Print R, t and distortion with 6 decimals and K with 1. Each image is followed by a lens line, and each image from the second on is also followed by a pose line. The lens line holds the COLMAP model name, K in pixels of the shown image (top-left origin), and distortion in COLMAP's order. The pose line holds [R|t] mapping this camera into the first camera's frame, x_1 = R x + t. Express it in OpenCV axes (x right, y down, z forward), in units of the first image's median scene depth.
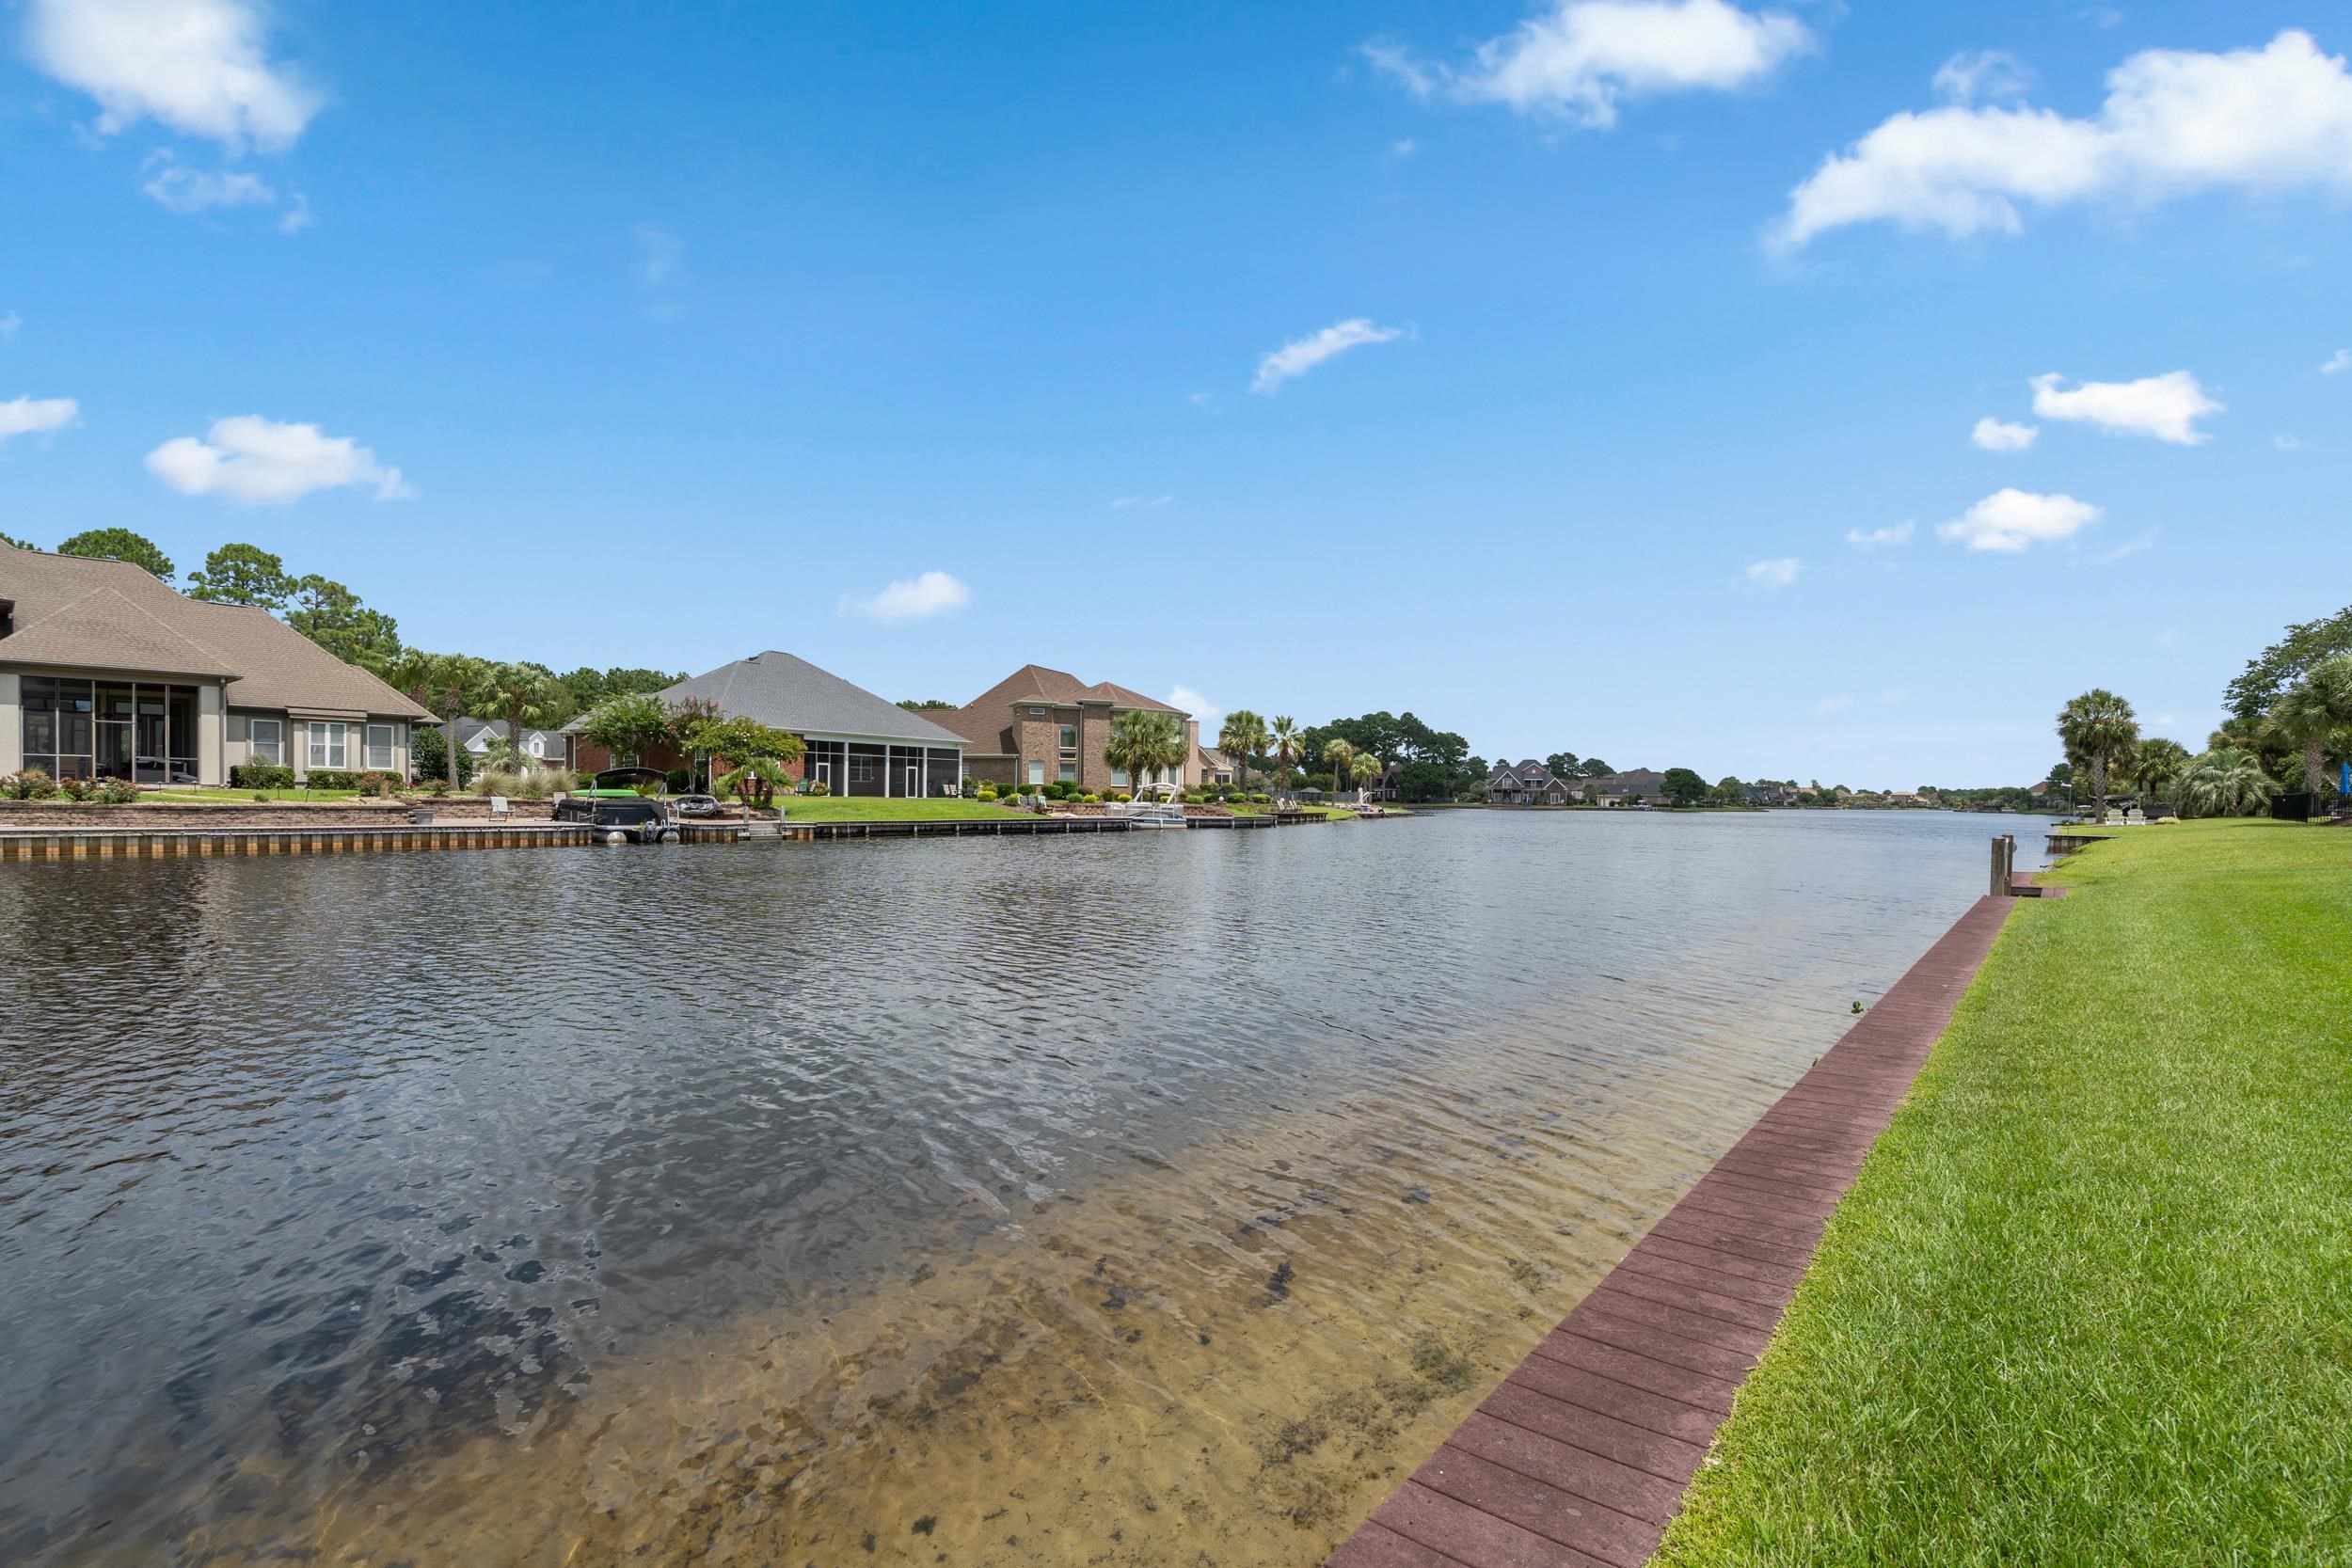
lens RADIAL K [[1076.1, 0, 1163.8], [0, 1076.1, 791.3], [0, 0, 1]] dist [0.002879, 0.000035]
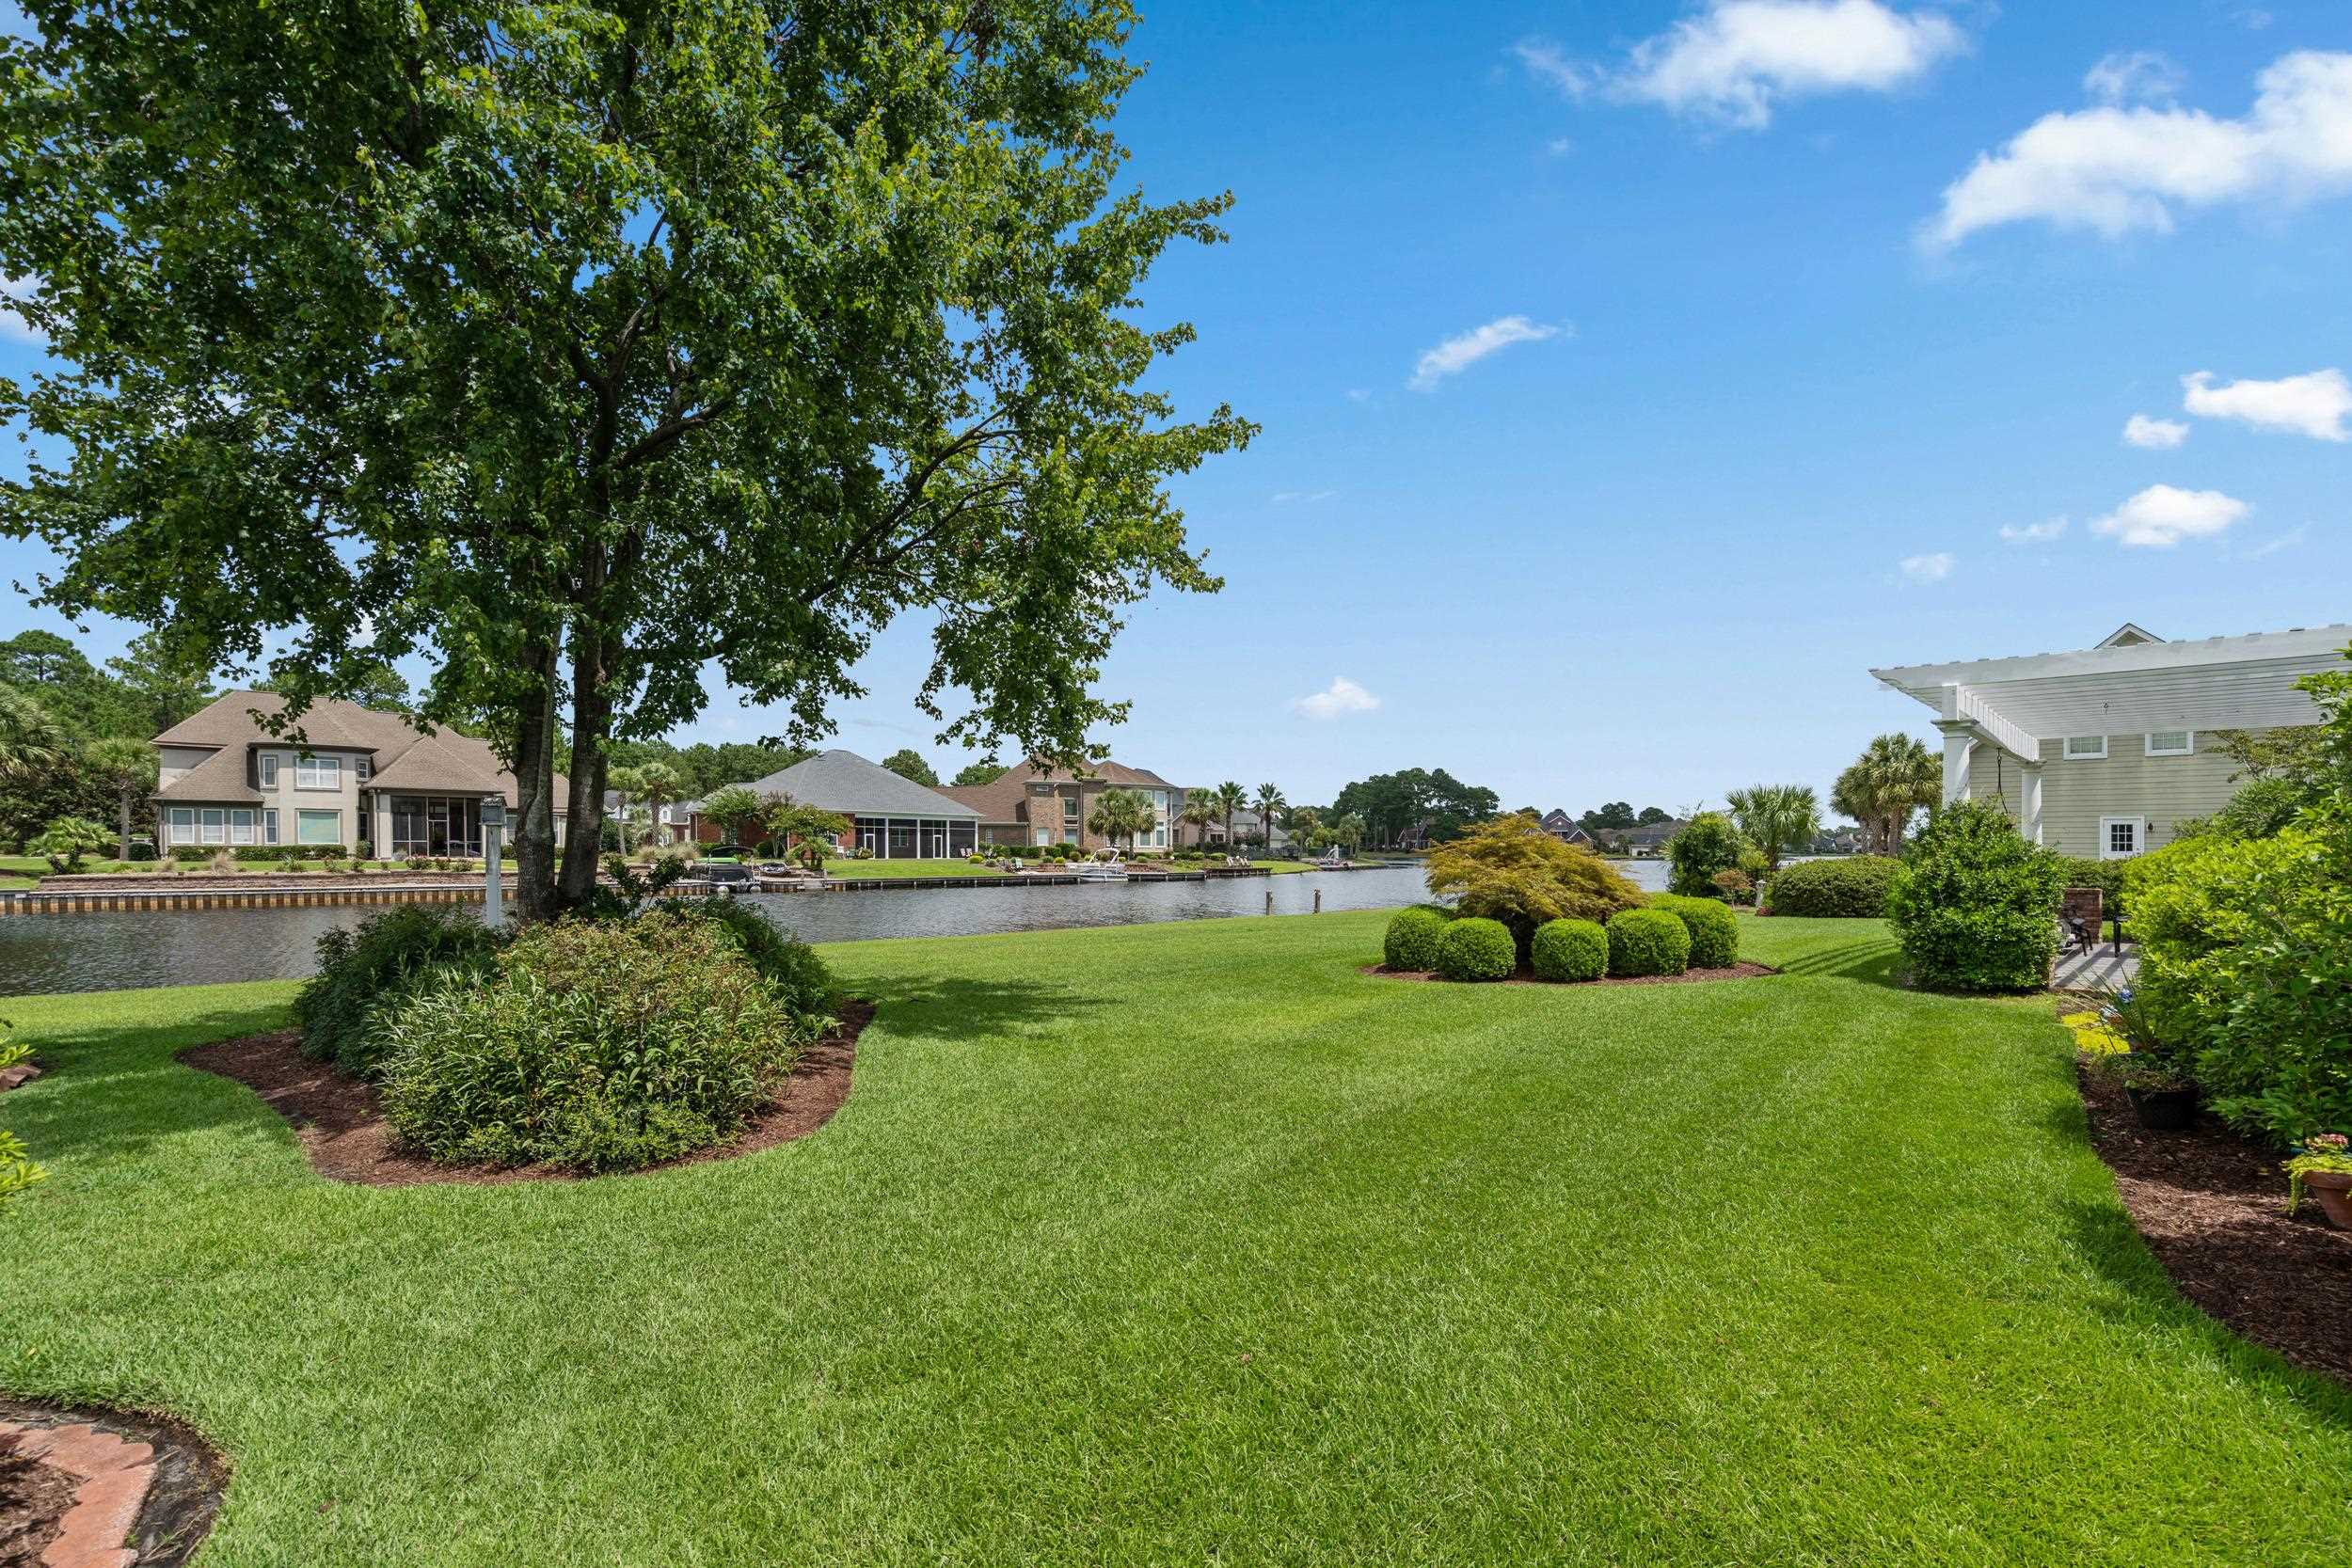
lens RADIAL K [[1076.1, 0, 1168.2], [0, 1076.1, 796.6], [0, 0, 1]] dist [0.002879, 0.000035]
pose [[0.996659, -0.007805, -0.081300, 0.167374], [0.004596, 0.999206, -0.039584, -0.016940], [0.081545, 0.039079, 0.995903, -0.323519]]
